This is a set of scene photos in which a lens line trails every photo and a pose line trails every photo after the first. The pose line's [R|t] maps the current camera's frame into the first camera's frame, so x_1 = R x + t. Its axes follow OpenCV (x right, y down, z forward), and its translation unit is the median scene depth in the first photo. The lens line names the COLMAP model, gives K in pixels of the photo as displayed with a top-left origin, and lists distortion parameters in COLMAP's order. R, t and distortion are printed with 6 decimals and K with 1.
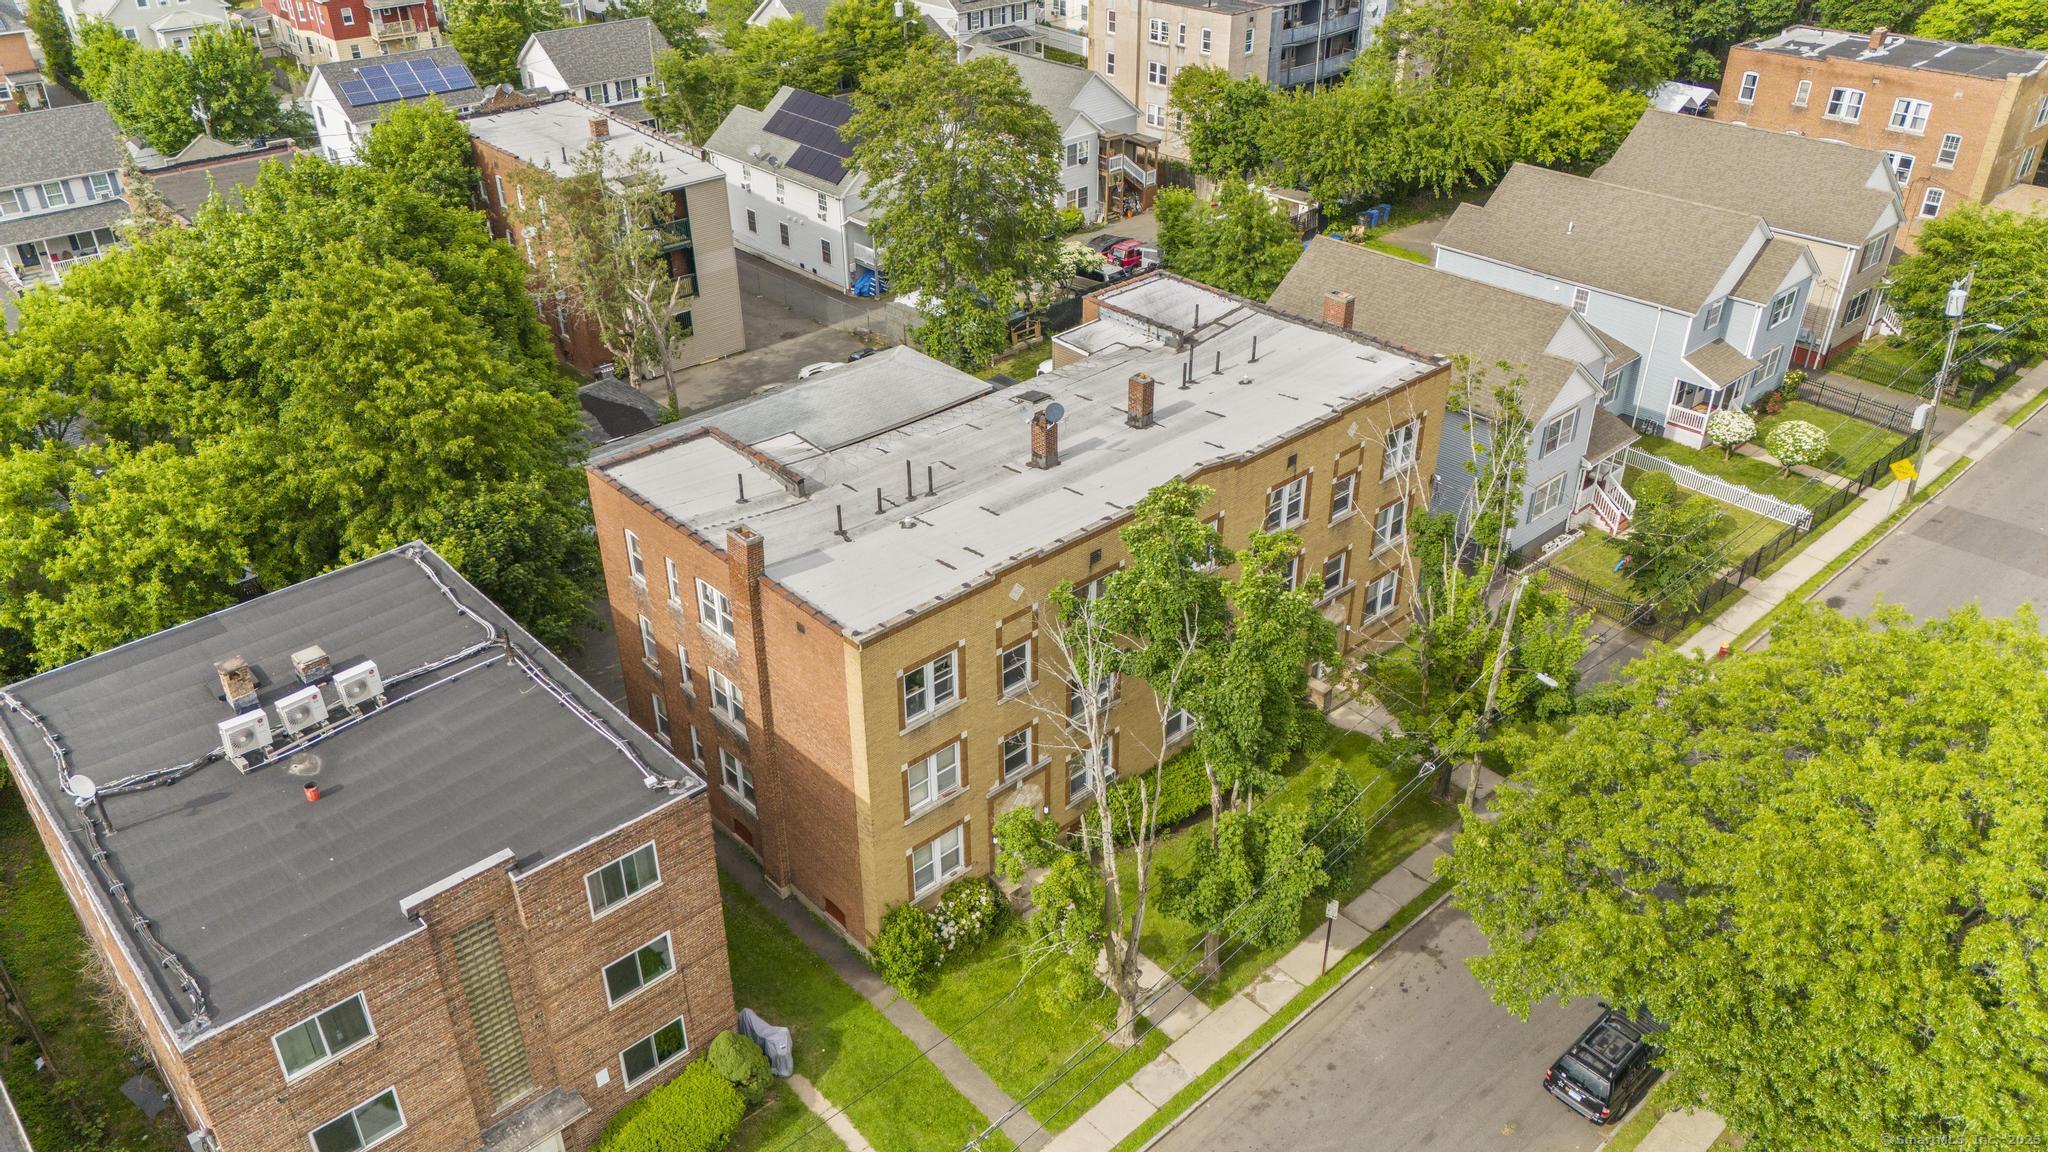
lens RADIAL K [[1490.1, 0, 1024.0], [0, 1490.1, 576.0], [0, 0, 1]] dist [0.085489, -0.091901]
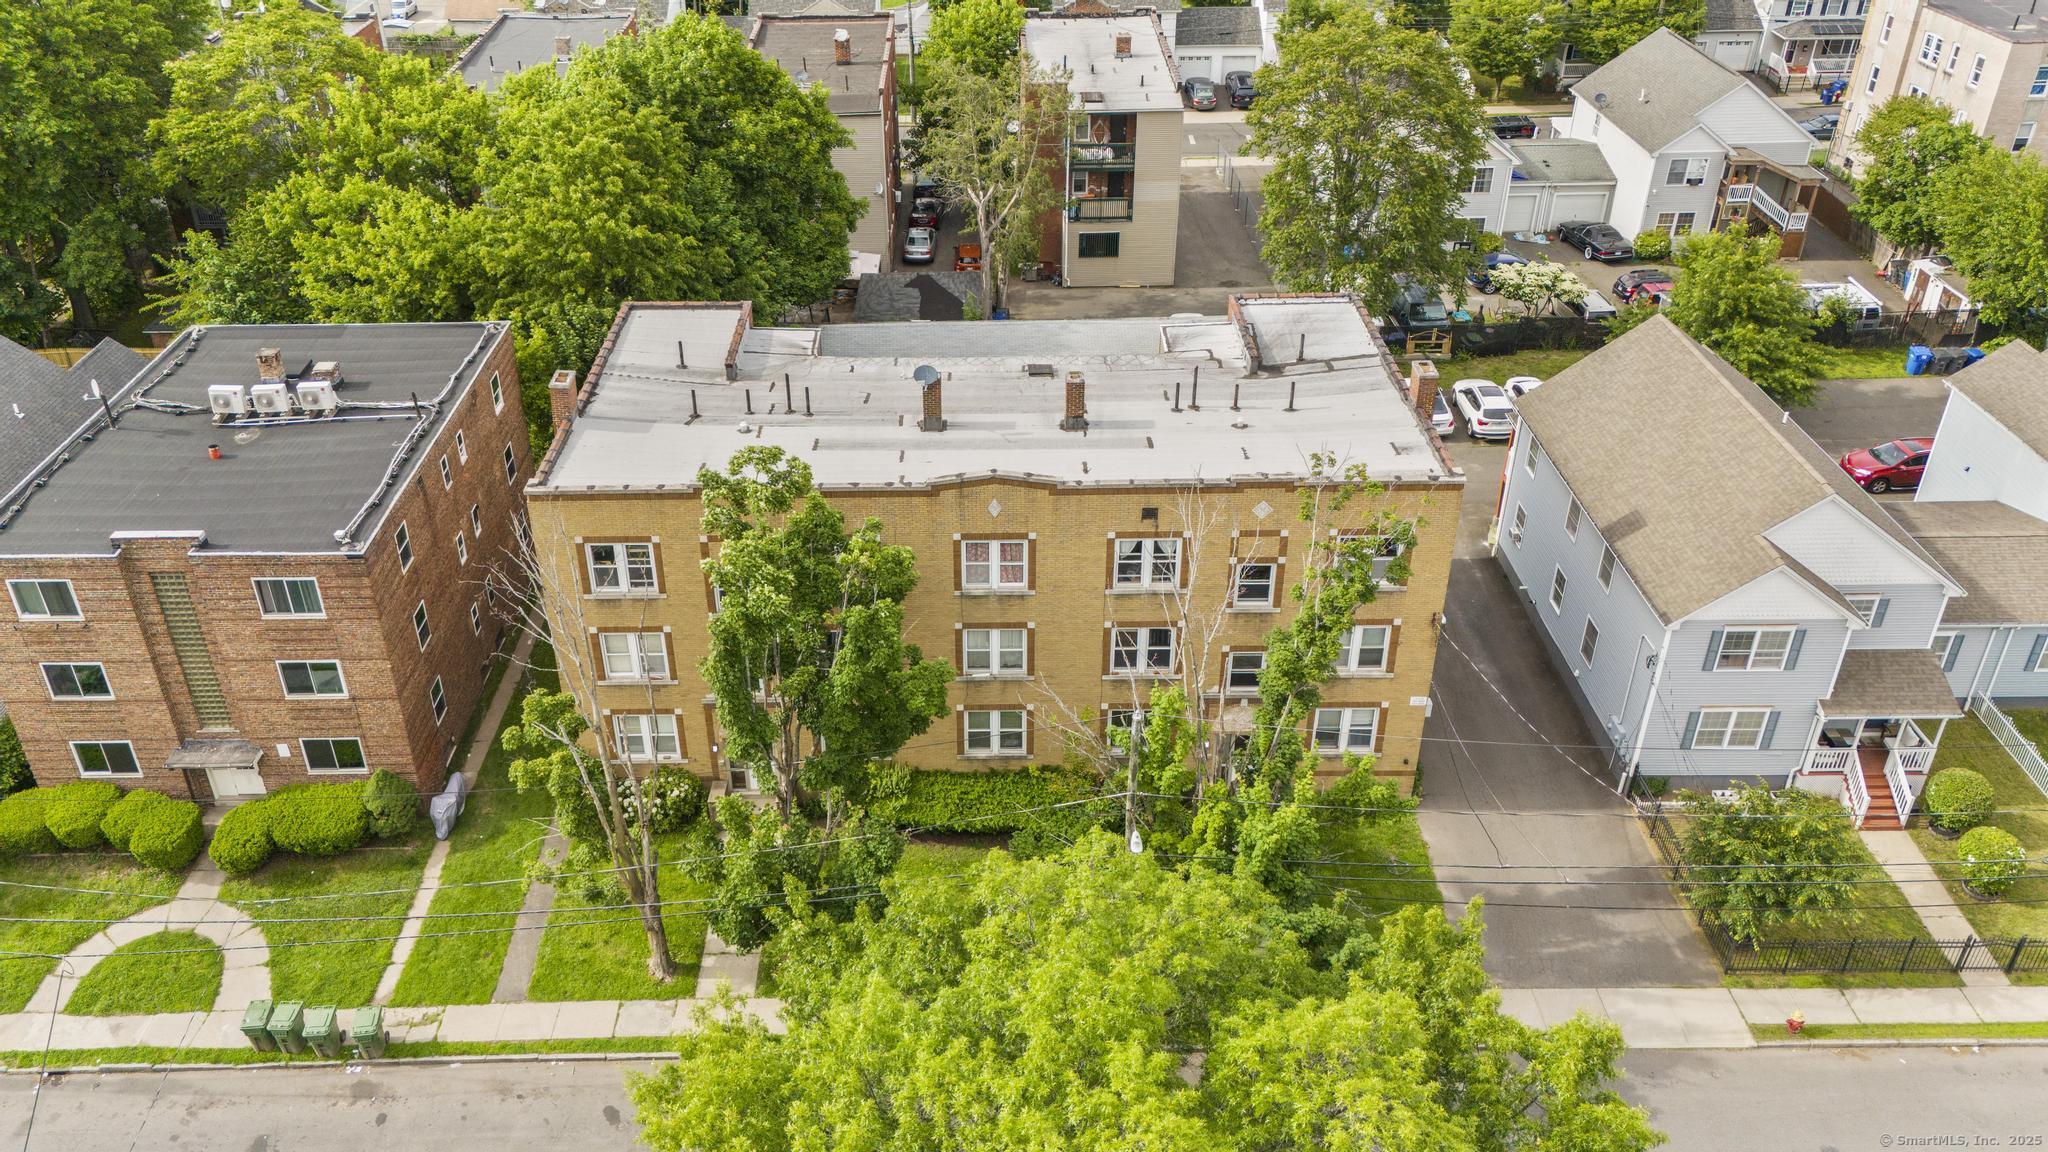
lens RADIAL K [[1521.2, 0, 989.5], [0, 1521.2, 516.8], [0, 0, 1]] dist [0.086388, -0.096600]
pose [[0.734488, 0.344520, -0.584665, 0.652242], [-0.343140, 0.931839, 0.118026, -0.153090], [0.585477, 0.113934, 0.802643, 0.244108]]
